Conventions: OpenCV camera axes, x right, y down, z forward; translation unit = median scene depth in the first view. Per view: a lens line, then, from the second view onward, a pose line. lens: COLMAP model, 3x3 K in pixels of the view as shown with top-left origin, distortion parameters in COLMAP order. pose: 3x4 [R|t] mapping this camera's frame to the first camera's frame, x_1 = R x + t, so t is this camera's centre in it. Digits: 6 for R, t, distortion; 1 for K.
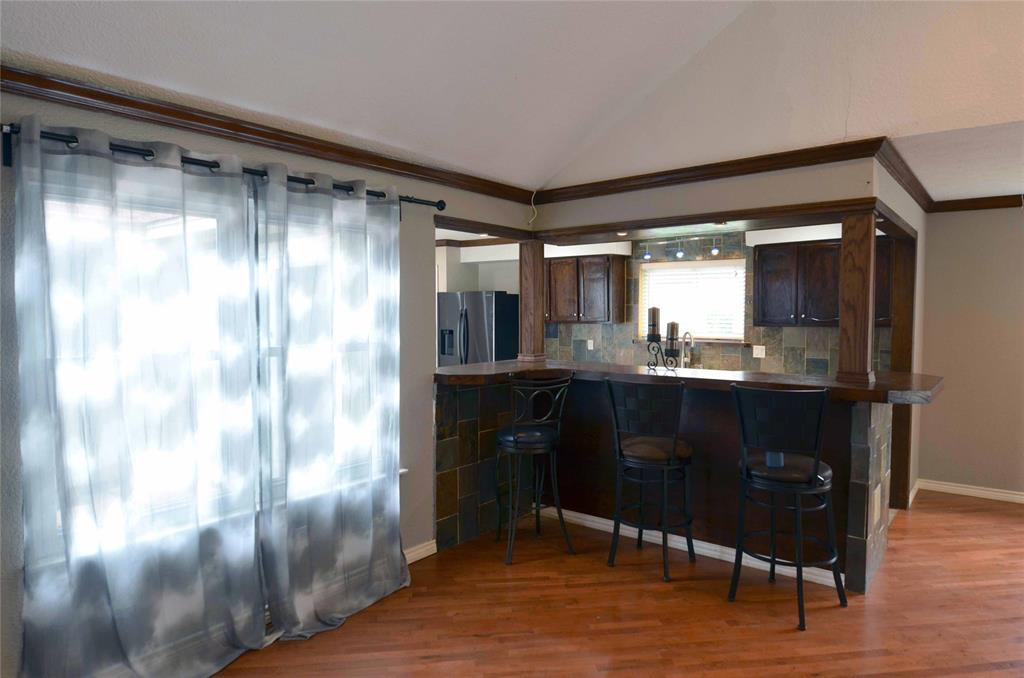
lens RADIAL K [[627.0, 0, 515.6], [0, 627.0, 338.4], [0, 0, 1]] dist [-0.007074, -0.005158]
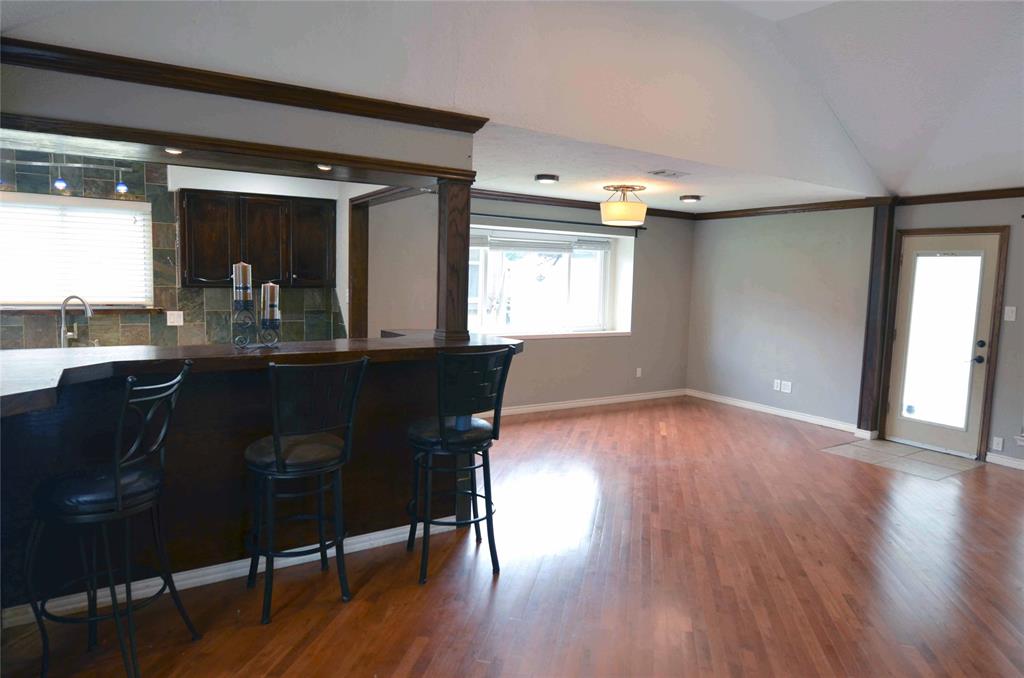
lens RADIAL K [[627.0, 0, 515.6], [0, 627.0, 338.4], [0, 0, 1]] dist [-0.007074, -0.005158]
pose [[0.319005, -0.078705, 0.944479, -0.394726], [0.017976, 0.996869, 0.077000, -0.012727], [-0.947583, -0.007586, 0.319421, 0.480358]]
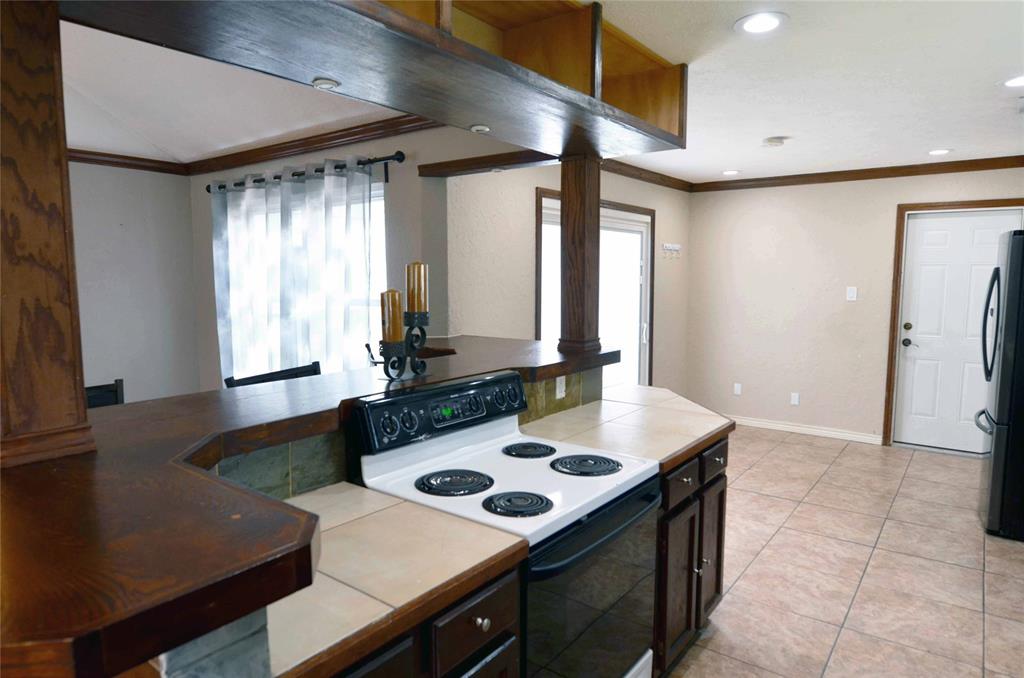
lens RADIAL K [[627.0, 0, 515.6], [0, 627.0, 338.4], [0, 0, 1]] dist [-0.007074, -0.005158]
pose [[0.023363, 0.102652, -0.994443, 0.805326], [-0.044487, 0.993836, 0.101544, -0.045646], [0.998737, 0.041867, 0.027785, 1.119218]]
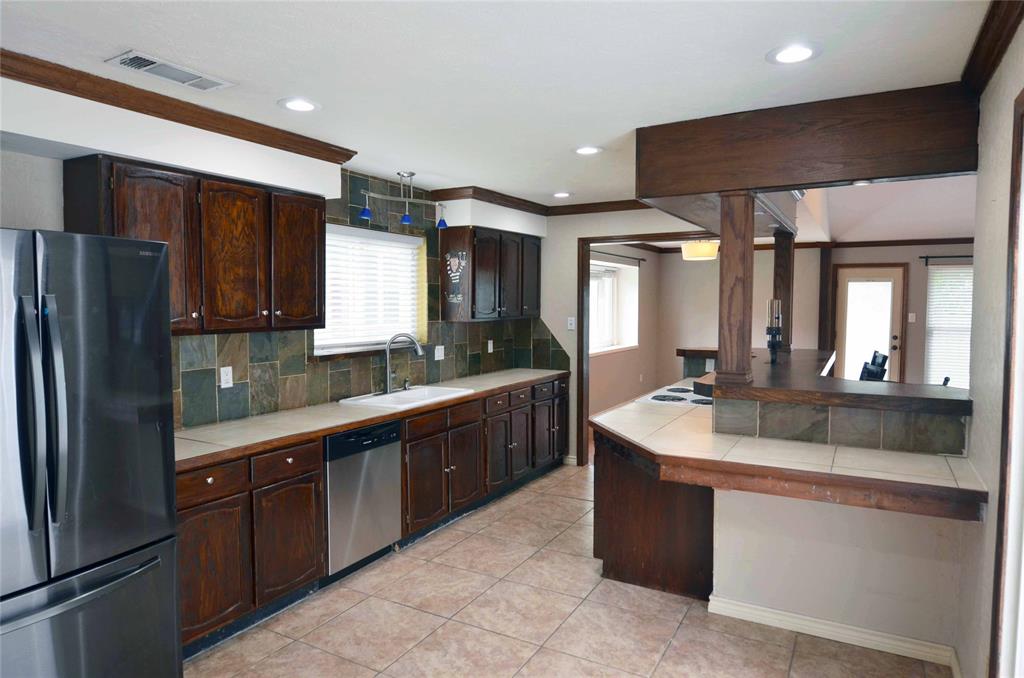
lens RADIAL K [[627.0, 0, 515.6], [0, 627.0, 338.4], [0, 0, 1]] dist [-0.007074, -0.005158]
pose [[-0.158895, -0.054565, 0.985787, -0.694359], [0.046159, 0.996969, 0.062624, -0.070866], [-0.986216, 0.055453, -0.155895, 1.608986]]
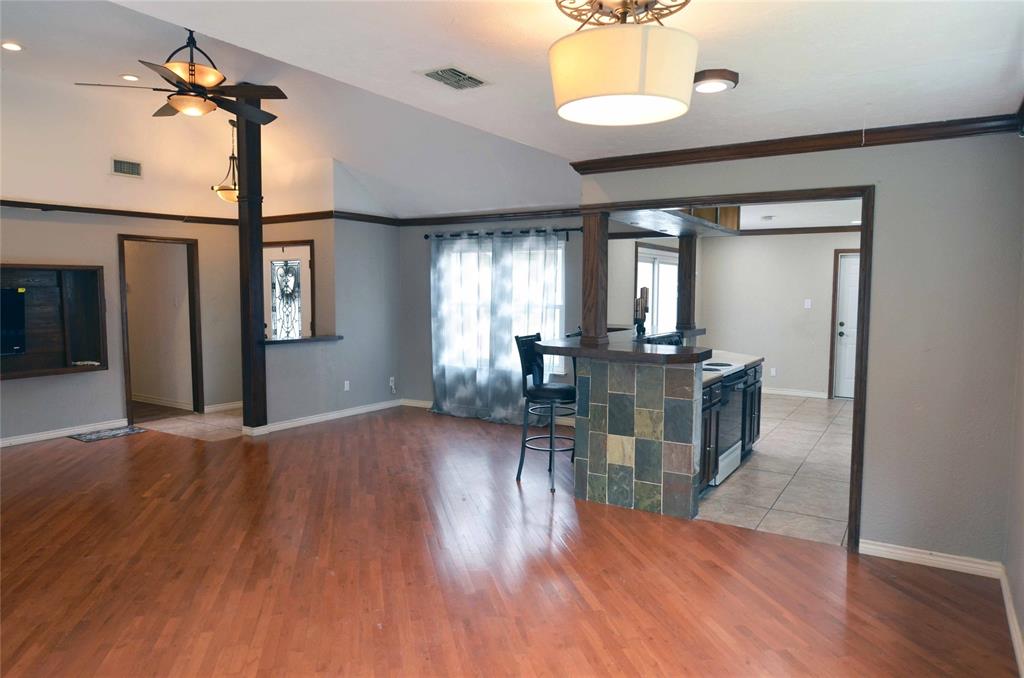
lens RADIAL K [[661.6, 0, 514.3], [0, 661.6, 338.0], [0, 0, 1]] dist [-0.003896, -0.000497]
pose [[0.110252, 0.076211, -0.990978, 1.668764], [-0.050748, 0.996187, 0.070965, -0.029132], [0.992607, 0.042466, 0.113699, 0.591550]]
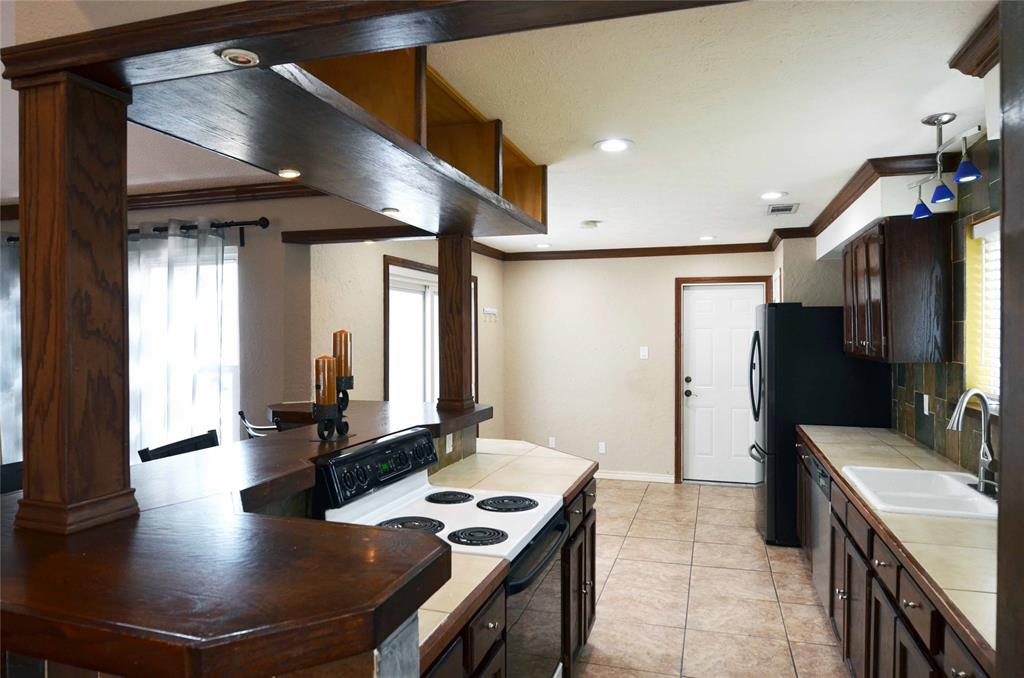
lens RADIAL K [[661.6, 0, 514.3], [0, 661.6, 338.0], [0, 0, 1]] dist [-0.003896, -0.000497]
pose [[0.363469, 0.005472, -0.931590, 0.897274], [-0.038944, 0.999198, -0.009326, -0.045555], [0.930792, 0.039670, 0.363390, 0.963941]]
